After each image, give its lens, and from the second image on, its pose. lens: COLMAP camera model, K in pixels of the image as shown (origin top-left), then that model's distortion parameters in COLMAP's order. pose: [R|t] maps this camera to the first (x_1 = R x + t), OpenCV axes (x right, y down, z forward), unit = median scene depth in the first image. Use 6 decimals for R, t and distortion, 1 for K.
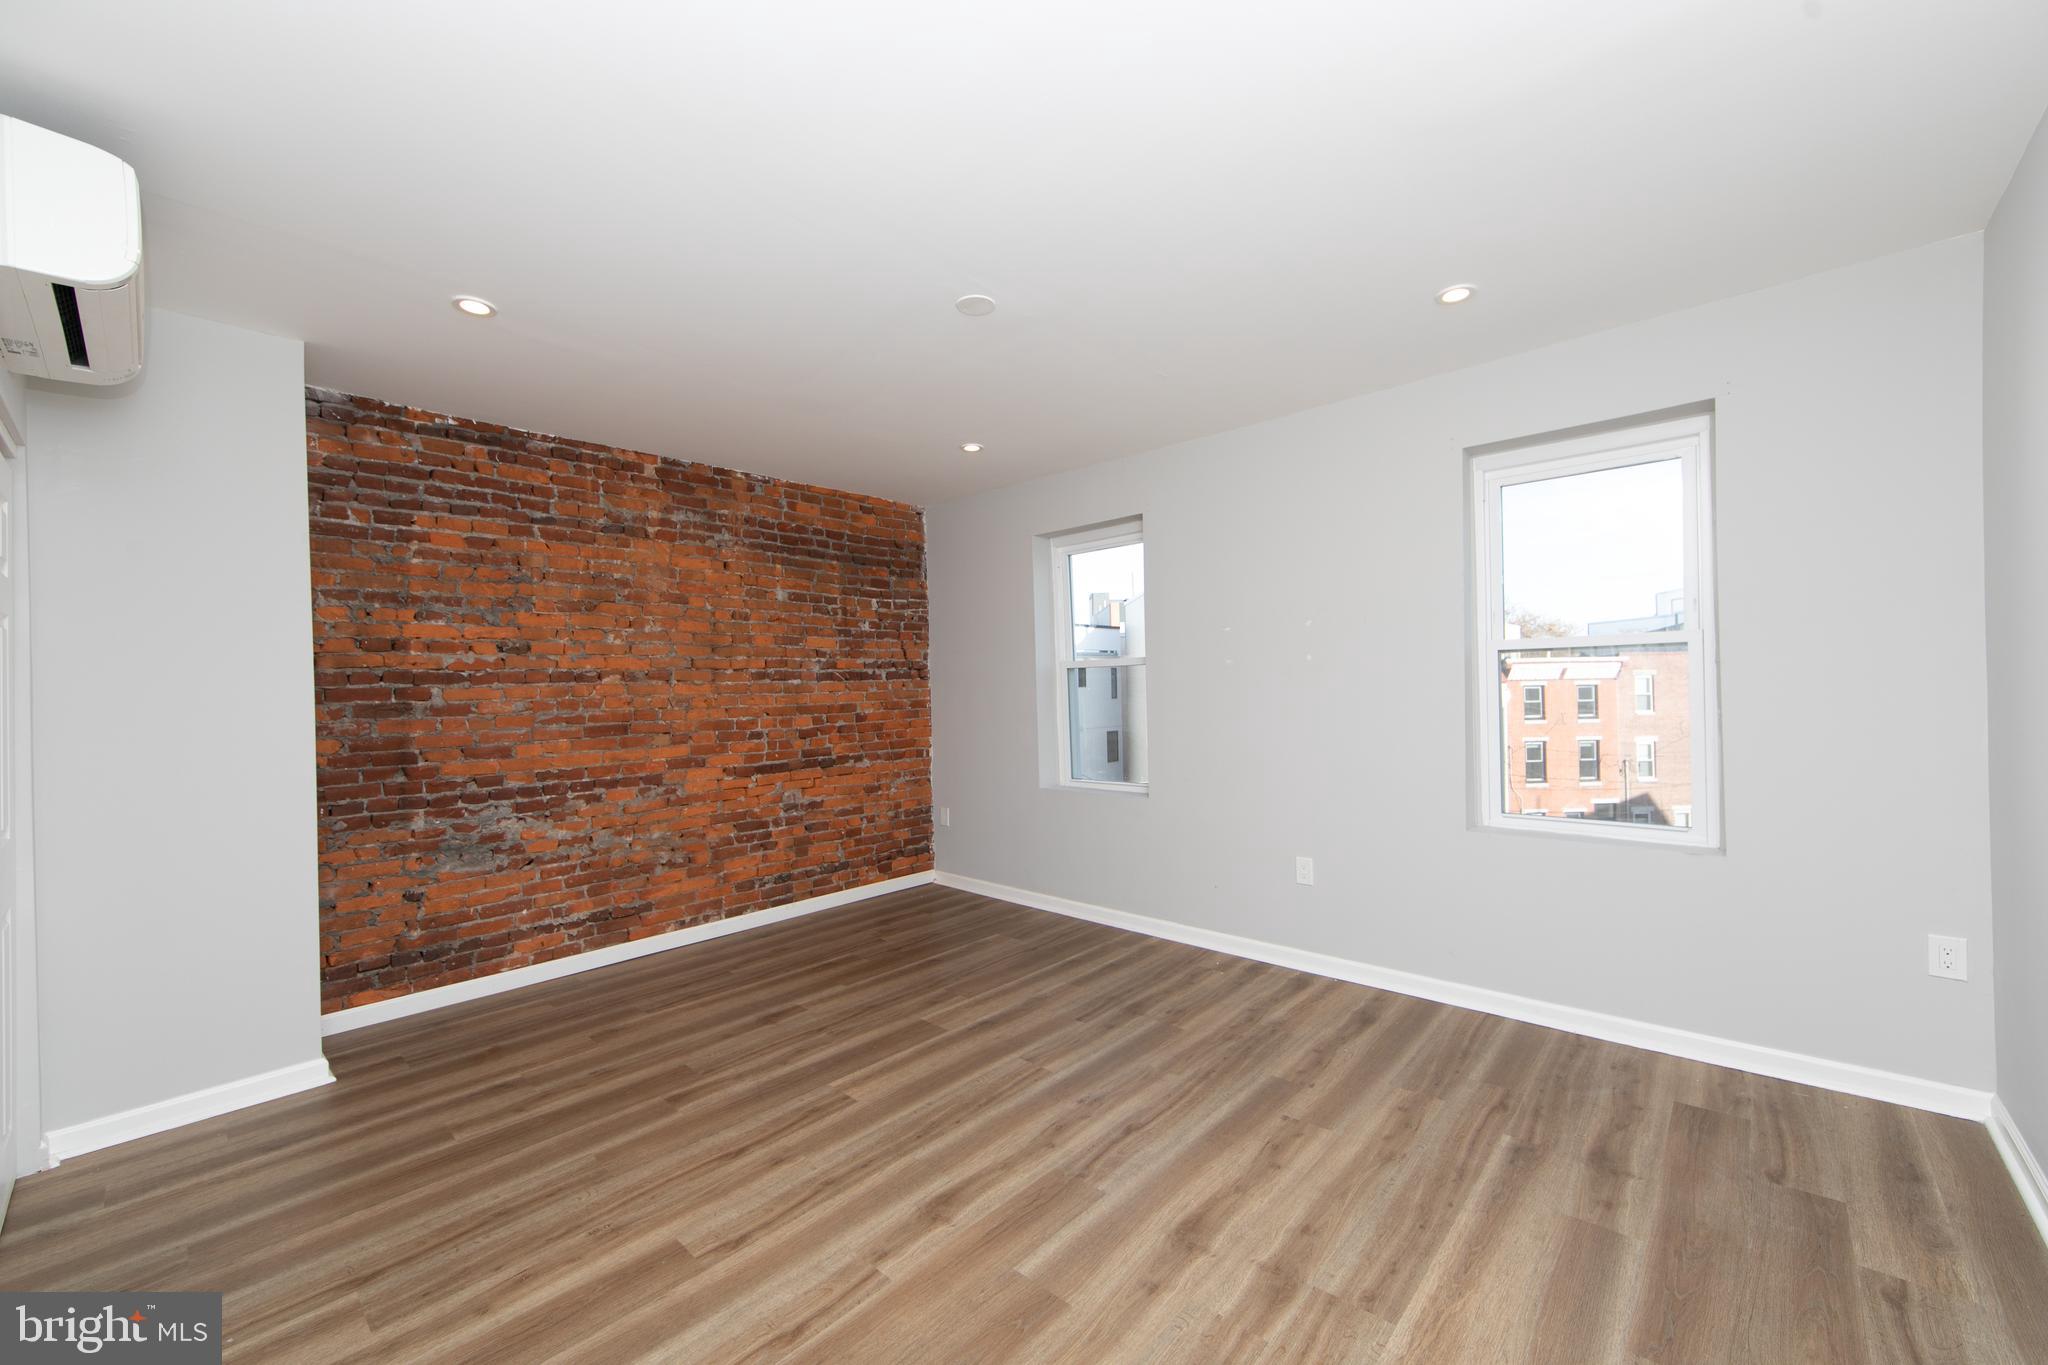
lens RADIAL K [[809.8, 0, 1024.0], [0, 809.8, 682.5], [0, 0, 1]] dist [-0.004861, -0.000025]
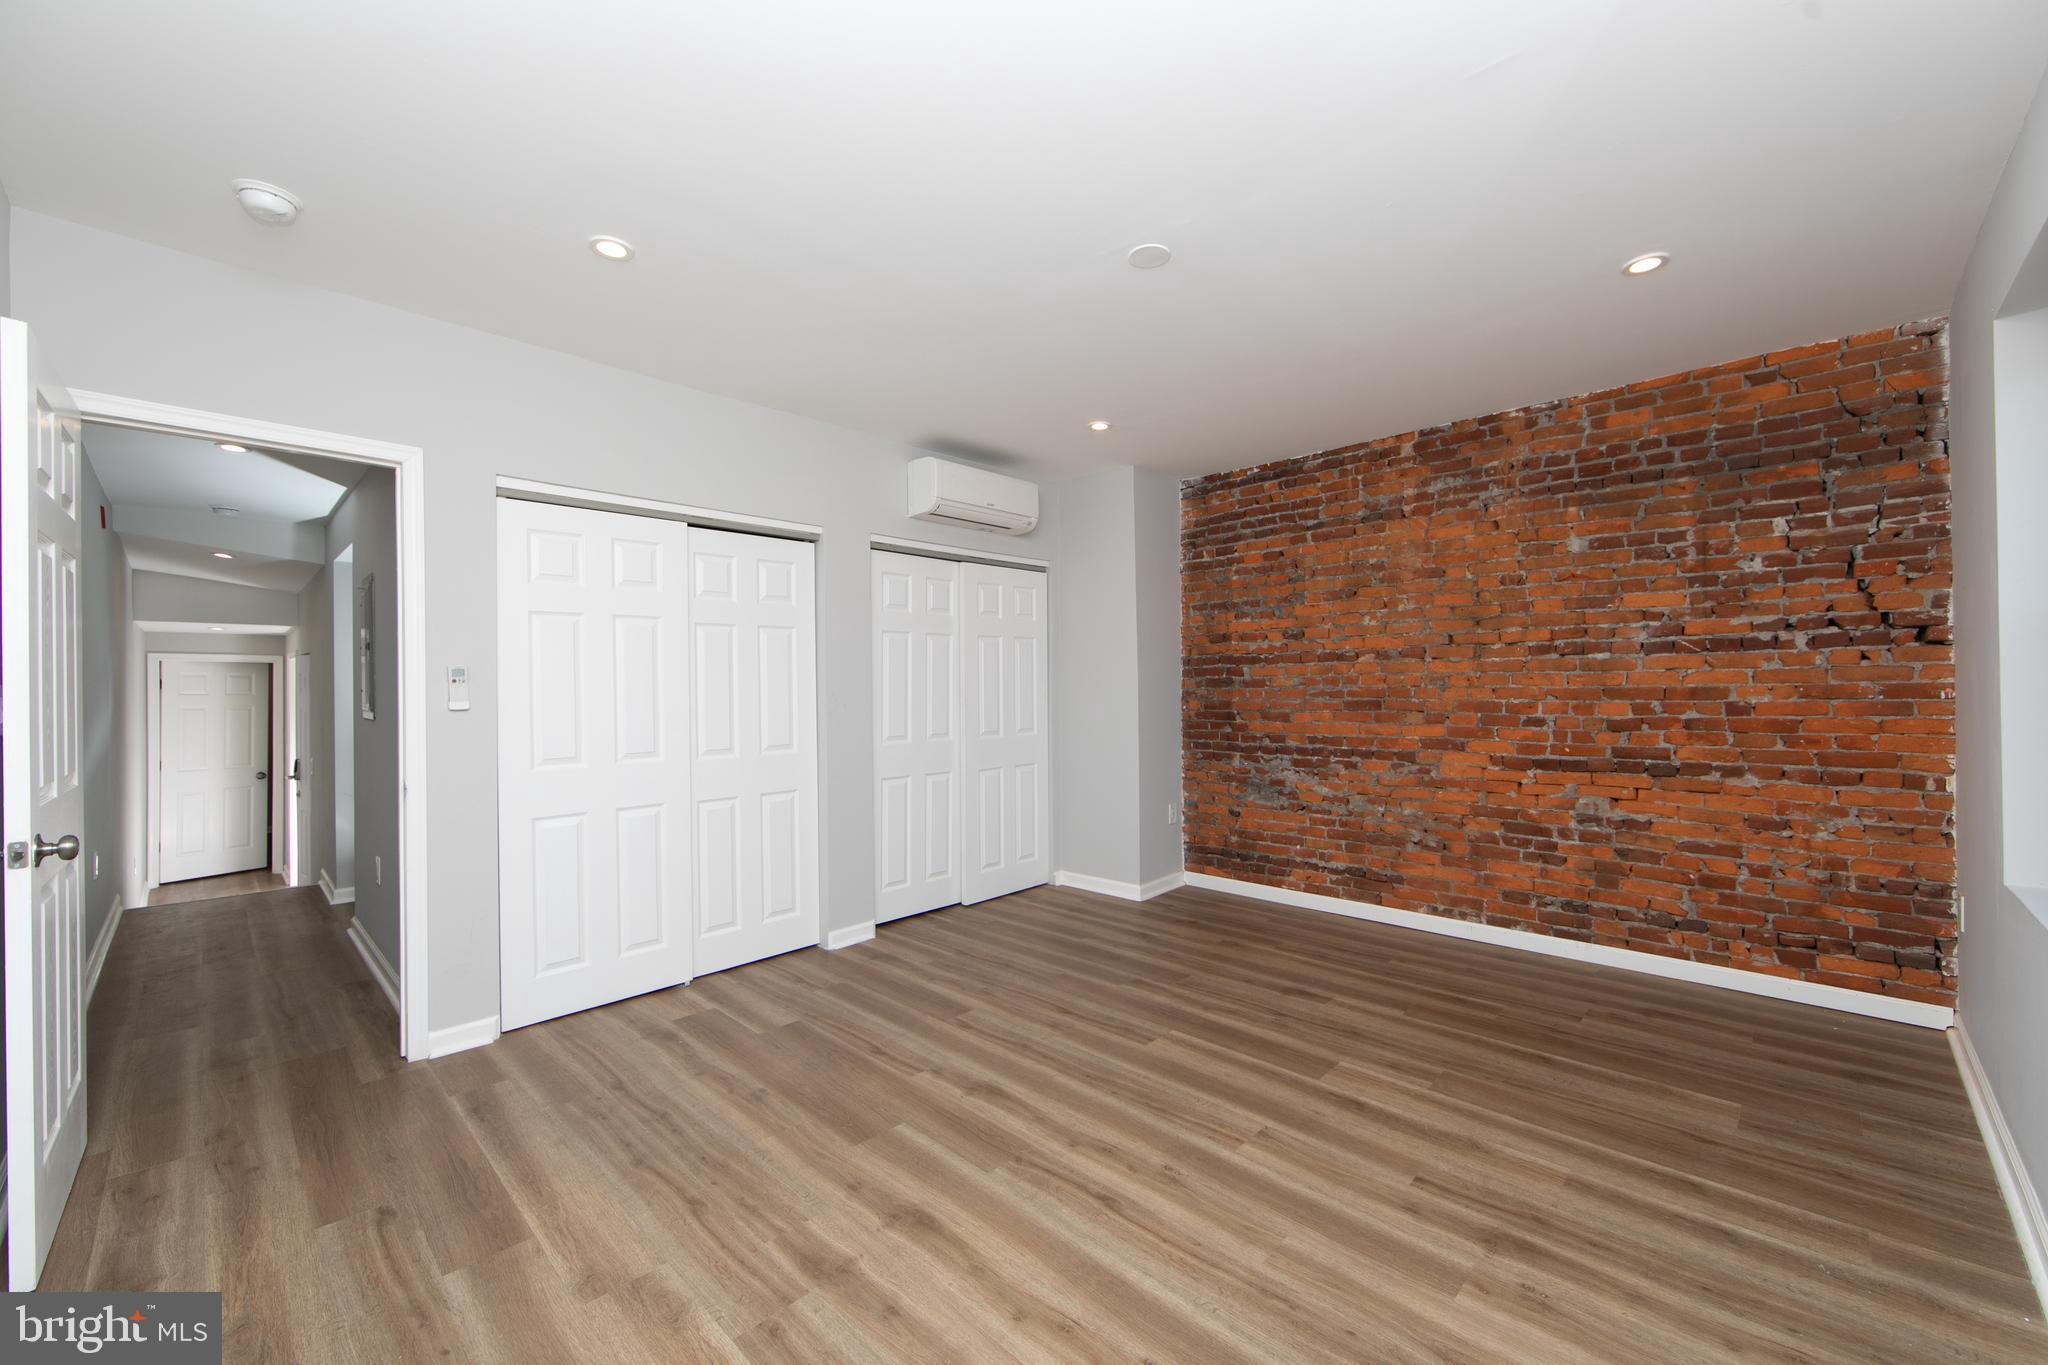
lens RADIAL K [[800.0, 0, 1024.0], [0, 800.0, 682.5], [0, 0, 1]] dist [-0.002137, 0.000477]
pose [[-0.034303, 0.016320, -0.999278, 0.666459], [0.014833, 0.999765, 0.015818, 0.005684], [0.999301, -0.014279, -0.034537, 0.670826]]
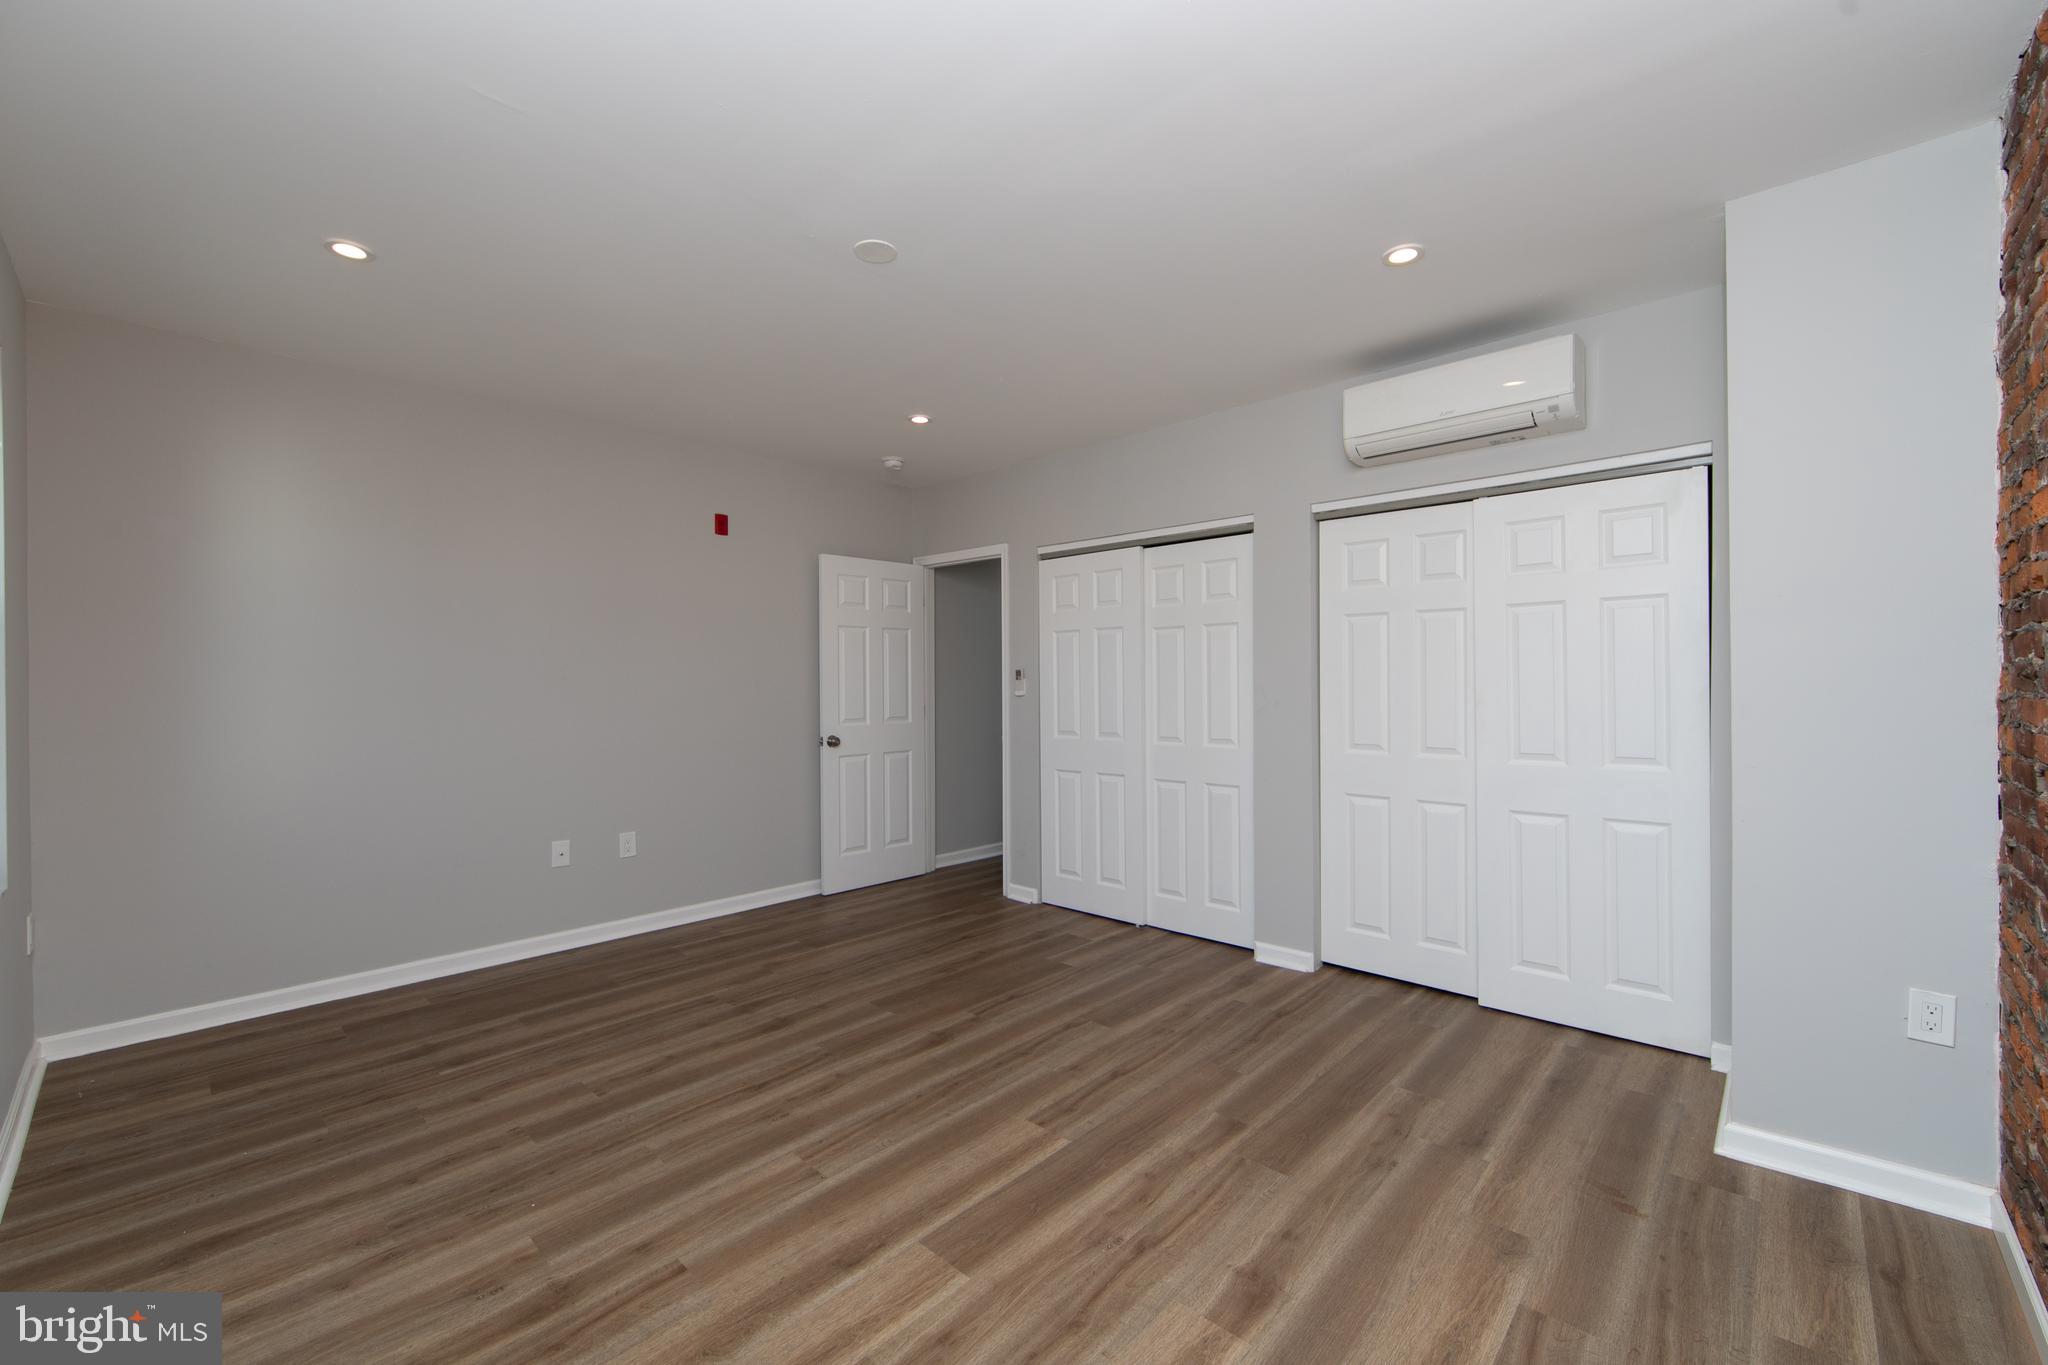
lens RADIAL K [[809.8, 0, 1024.0], [0, 809.8, 682.5], [0, 0, 1]] dist [-0.004861, -0.000025]
pose [[-0.999680, 0.024316, 0.007008, -0.168757], [0.024274, 0.999687, -0.005985, 0.024180], [-0.007152, -0.005813, -0.999958, 1.458237]]
